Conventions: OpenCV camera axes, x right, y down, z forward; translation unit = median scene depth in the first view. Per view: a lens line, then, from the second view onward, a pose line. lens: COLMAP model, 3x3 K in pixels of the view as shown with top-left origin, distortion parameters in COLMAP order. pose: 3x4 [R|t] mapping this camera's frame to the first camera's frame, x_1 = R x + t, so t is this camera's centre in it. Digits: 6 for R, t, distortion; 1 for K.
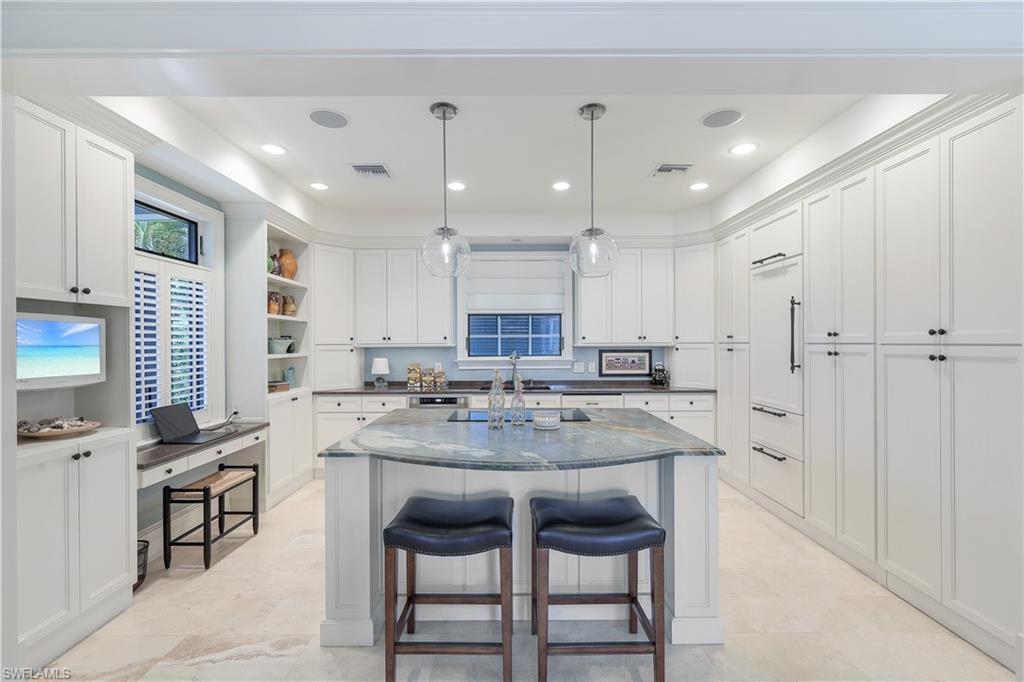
lens RADIAL K [[441.7, 0, 509.0], [0, 441.7, 341.5], [0, 0, 1]] dist [-0.000760, 0.000027]
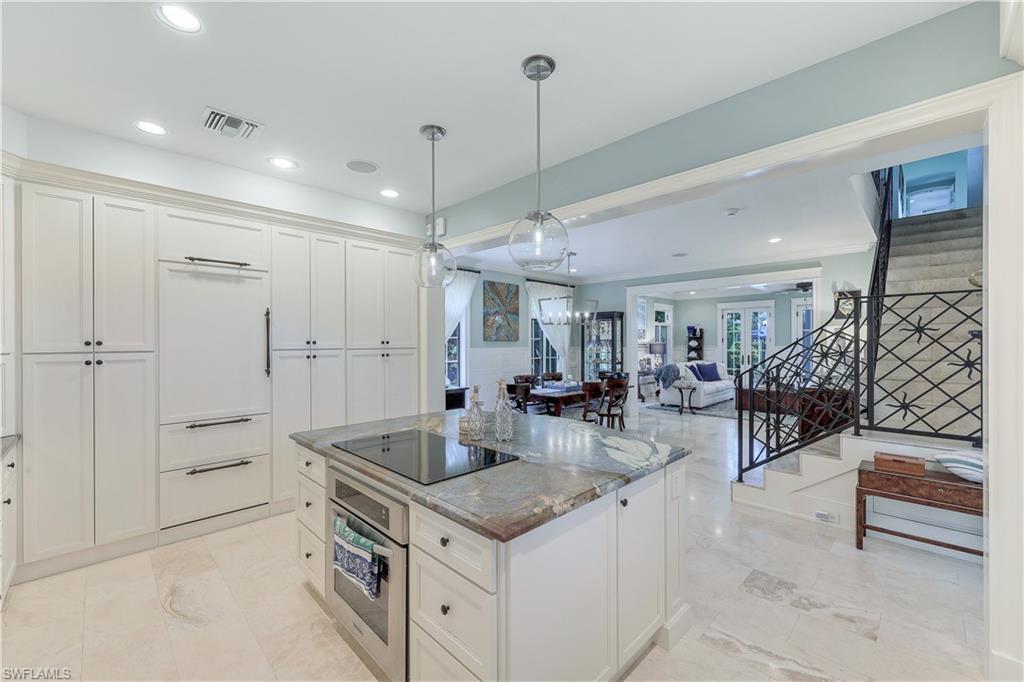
lens RADIAL K [[417.5, 0, 513.4], [0, 417.5, 342.5], [0, 0, 1]] dist [0.000099, 0.000051]
pose [[-0.706523, 0.004099, 0.707679, -0.386909], [0.004703, 0.999988, -0.001096, -0.007964], [-0.707675, 0.002554, -0.706534, 0.927296]]
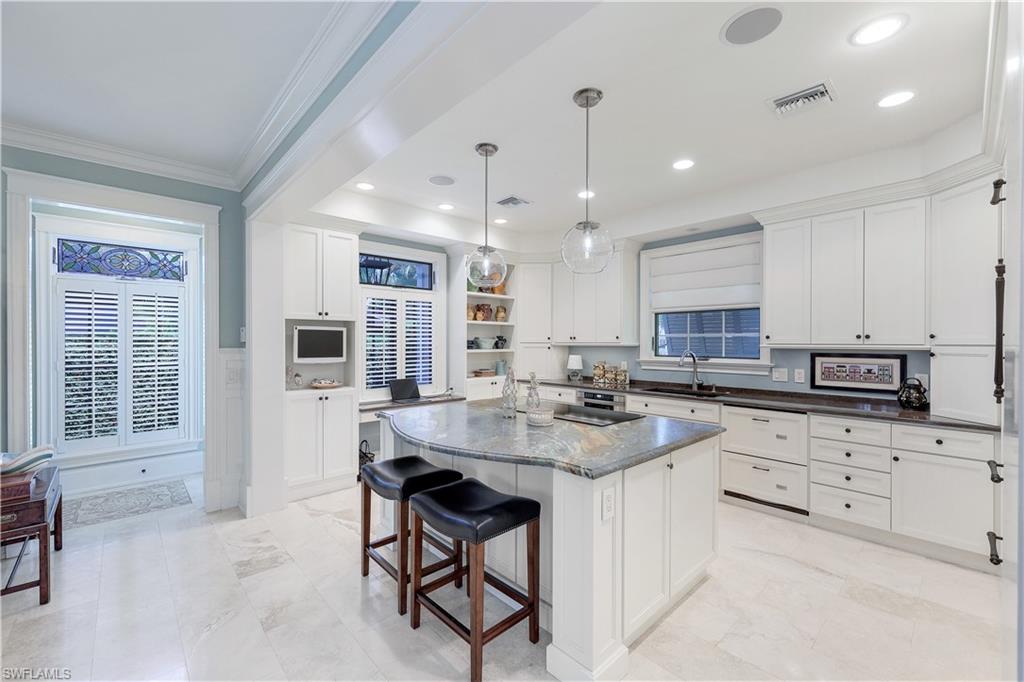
lens RADIAL K [[417.5, 0, 513.4], [0, 417.5, 342.5], [0, 0, 1]] dist [0.000099, 0.000051]
pose [[0.681909, 0.007135, -0.731402, 0.433582], [-0.004174, 0.999974, 0.005863, -0.001324], [0.731425, -0.000945, 0.681921, 0.162779]]
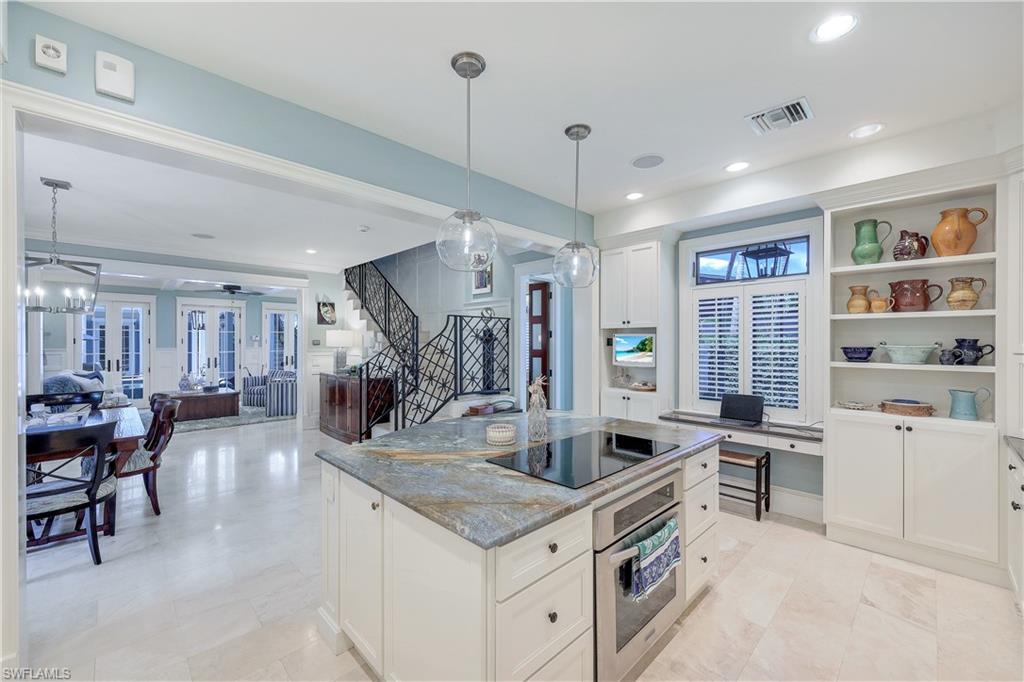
lens RADIAL K [[407.8, 0, 515.5], [0, 407.8, 342.4], [0, 0, 1]] dist [-0.000955, -0.000035]
pose [[-0.716318, 0.003418, -0.697765, 0.380635], [0.002398, 0.999994, 0.002437, -0.010656], [0.697770, 0.000072, -0.716322, 0.937706]]
